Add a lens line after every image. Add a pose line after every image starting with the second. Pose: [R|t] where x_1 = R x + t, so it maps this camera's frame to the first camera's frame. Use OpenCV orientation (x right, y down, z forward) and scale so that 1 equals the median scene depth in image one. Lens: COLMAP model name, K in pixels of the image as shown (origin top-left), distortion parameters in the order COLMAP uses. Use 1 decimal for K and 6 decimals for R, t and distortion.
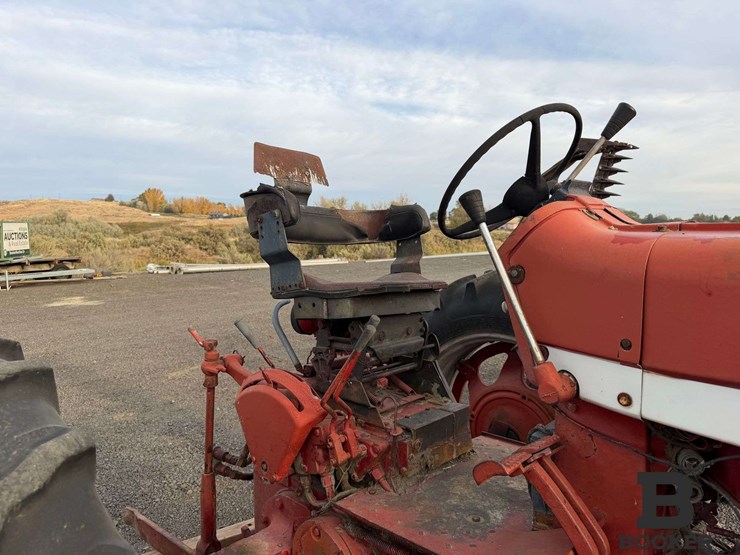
lens RADIAL K [[519.4, 0, 368.0], [0, 519.4, 267.3], [0, 0, 1]] dist [0.044805, -0.060922]
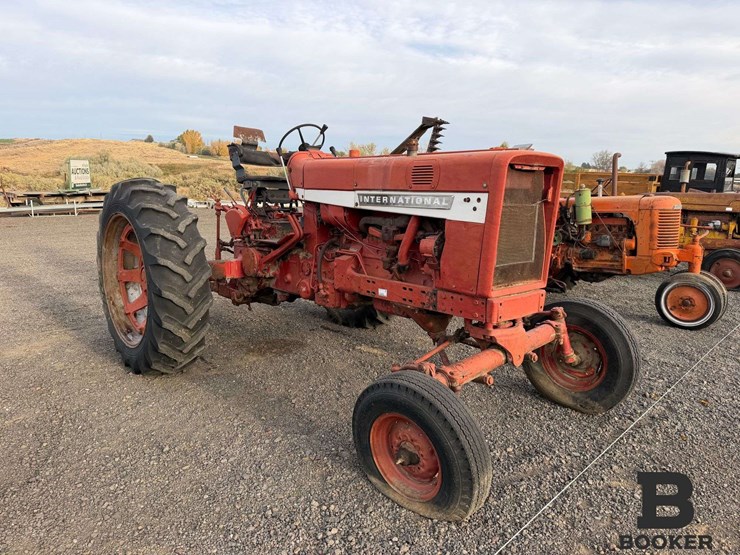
lens RADIAL K [[519.4, 0, 371.4], [0, 519.4, 273.3], [0, 0, 1]] dist [0.044805, -0.060922]
pose [[0.997812, 0.032928, -0.057331, 0.584854], [-0.026305, 0.993284, 0.112673, 0.168934], [0.060656, -0.110918, 0.991977, -1.492110]]
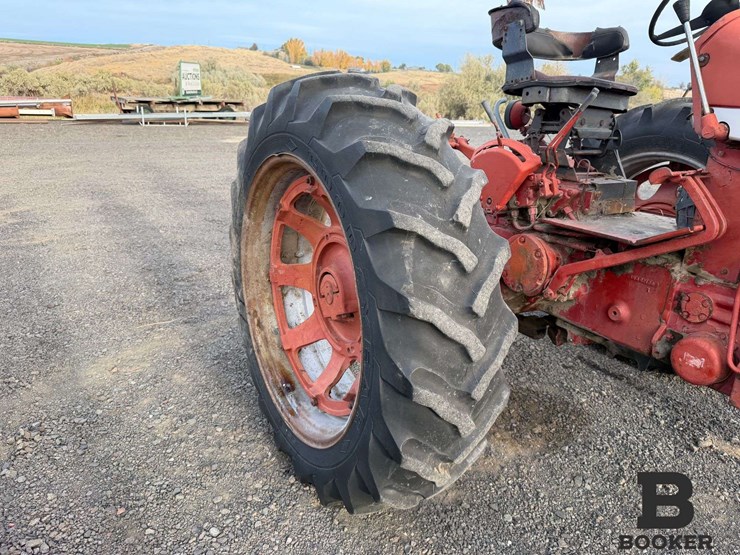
lens RADIAL K [[519.4, 0, 374.4], [0, 519.4, 273.4], [0, 0, 1]] dist [0.044805, -0.060922]
pose [[0.969460, 0.130945, -0.207368, -0.127588], [-0.072622, 0.960887, 0.267251, 0.139863], [0.234252, -0.244029, 0.941050, -0.415812]]
